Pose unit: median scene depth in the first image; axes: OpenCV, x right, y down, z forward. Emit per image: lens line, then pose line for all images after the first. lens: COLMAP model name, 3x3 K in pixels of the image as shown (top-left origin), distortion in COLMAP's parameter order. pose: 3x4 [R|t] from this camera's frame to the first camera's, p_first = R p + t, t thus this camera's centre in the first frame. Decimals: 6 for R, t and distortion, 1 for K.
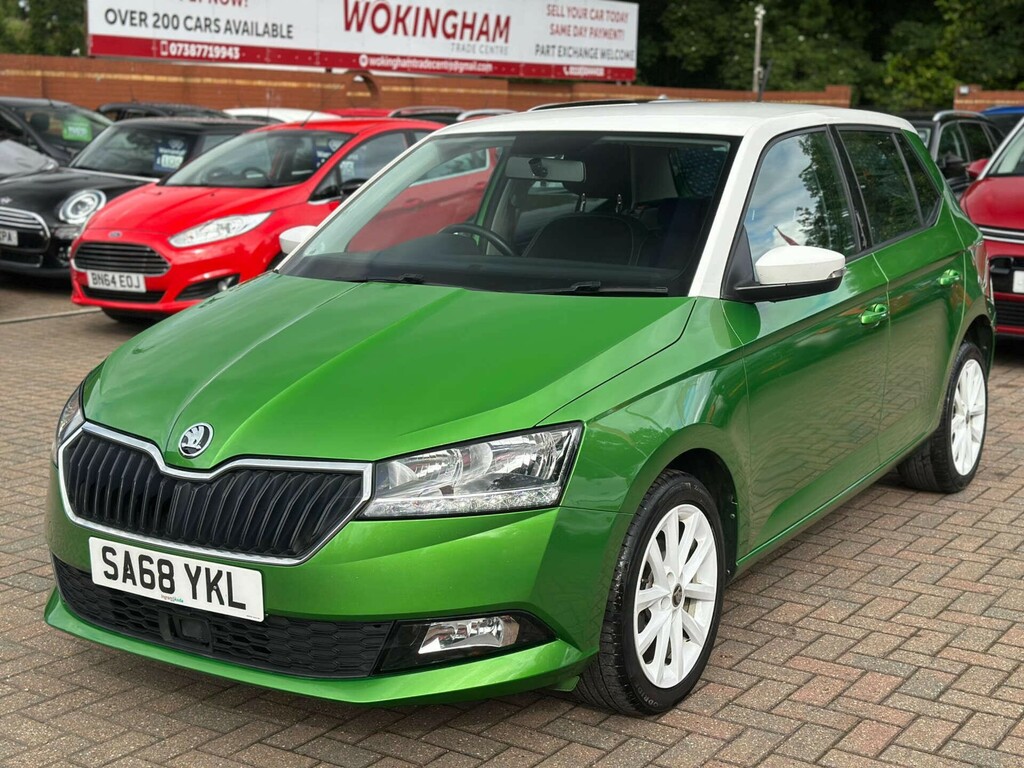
lens RADIAL K [[1427.9, 0, 514.2], [0, 1427.9, 384.4], [0, 0, 1]] dist [0.080003, 0.000000]
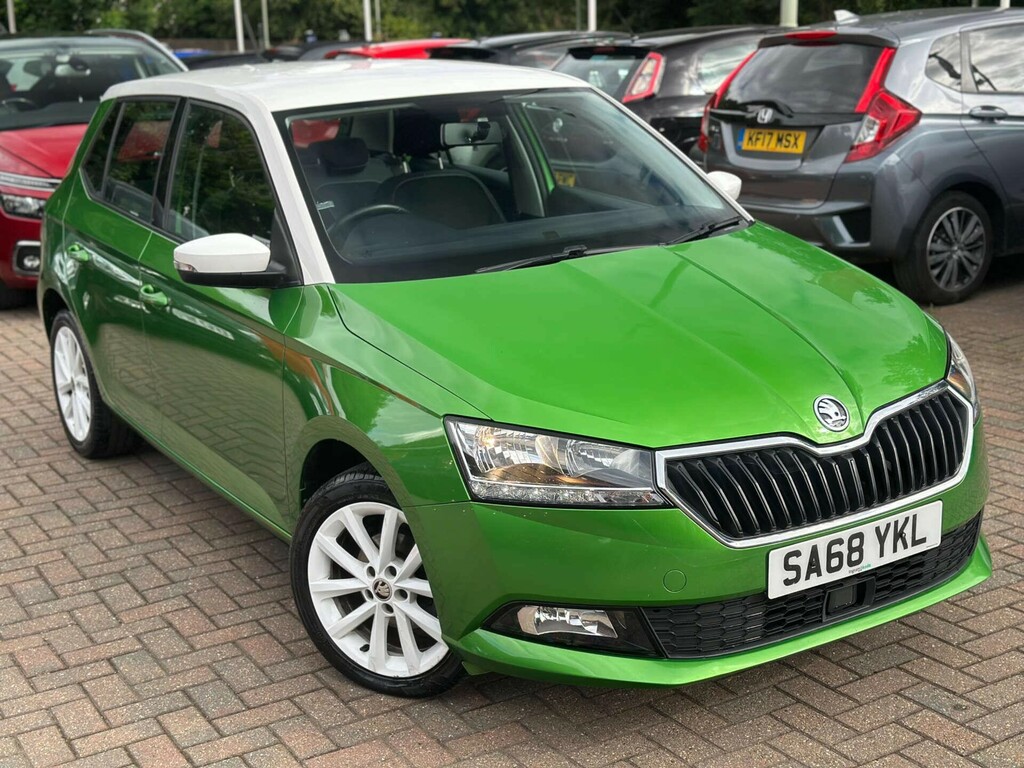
lens RADIAL K [[1427.9, 0, 507.6], [0, 1427.9, 386.9], [0, 0, 1]] dist [0.080003, 0.000000]
pose [[0.434153, -0.239439, 0.868435, -1.189297], [0.204300, 0.965081, 0.163951, -0.189773], [-0.877367, 0.106242, 0.467910, 0.729915]]
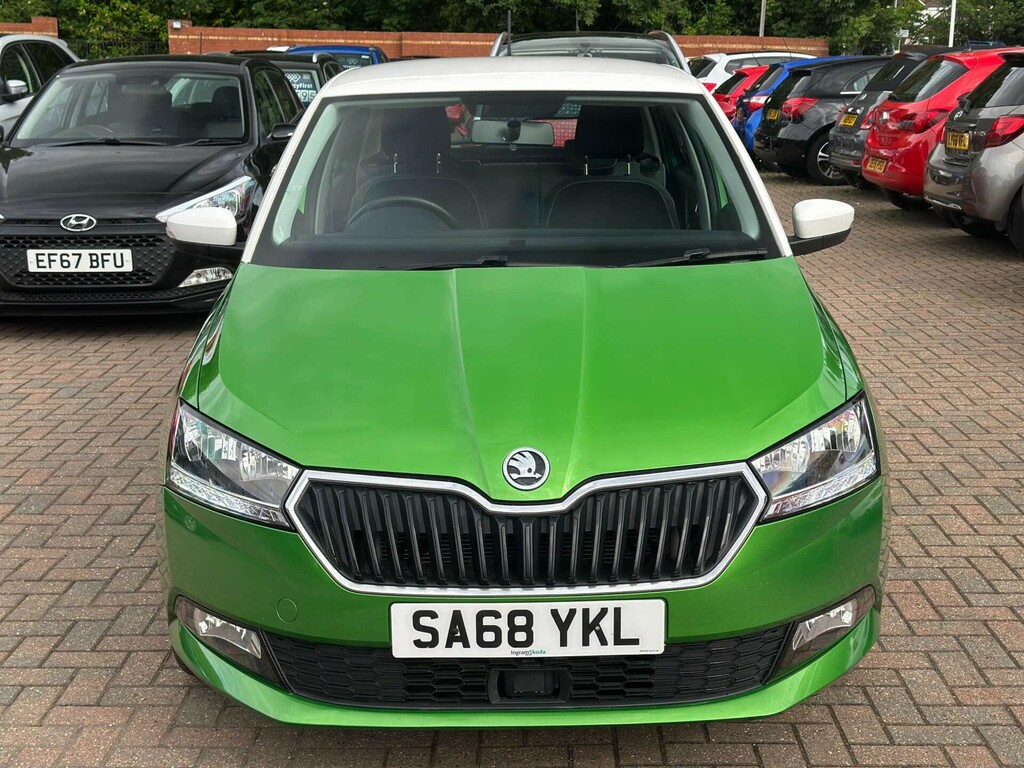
lens RADIAL K [[1427.9, 0, 510.3], [0, 1427.9, 381.9], [0, 0, 1]] dist [0.080003, 0.000000]
pose [[0.842842, -0.126828, 0.523003, -0.678721], [0.103928, 0.991898, 0.073051, -0.077723], [-0.528031, -0.007216, 0.849194, 0.270036]]
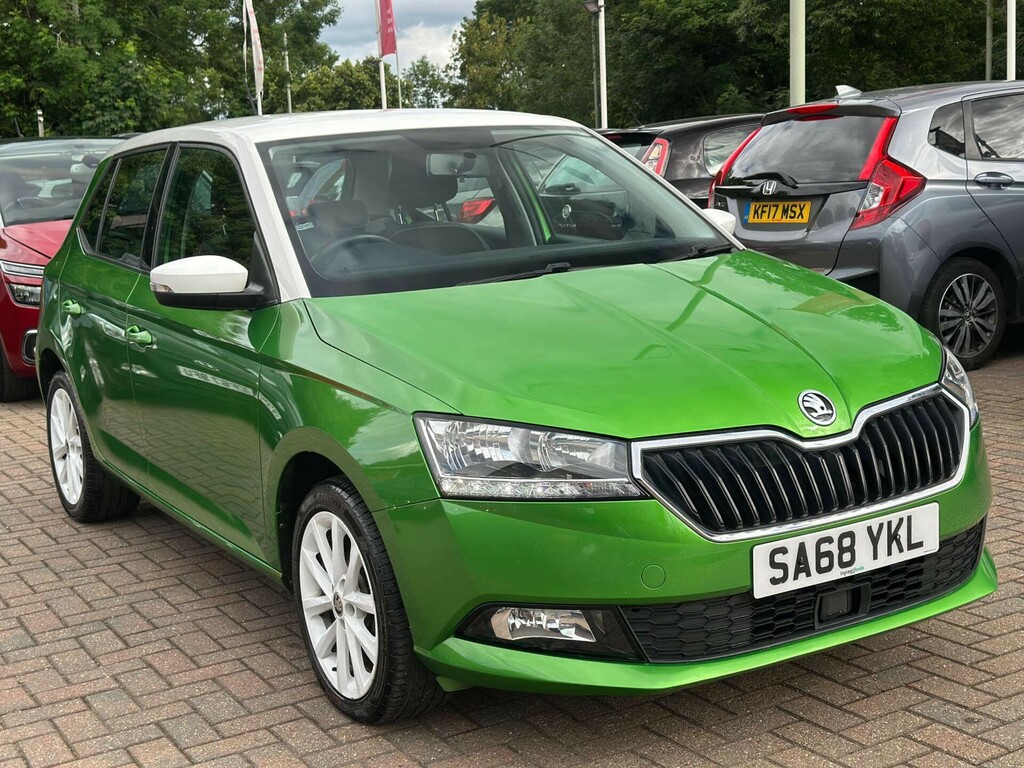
lens RADIAL K [[1427.9, 0, 487.6], [0, 1427.9, 383.4], [0, 0, 1]] dist [0.080003, 0.000000]
pose [[0.461470, -0.164842, 0.871707, -1.165229], [0.220336, 0.973095, 0.067372, -0.090952], [-0.859359, 0.160978, 0.485375, 0.721654]]
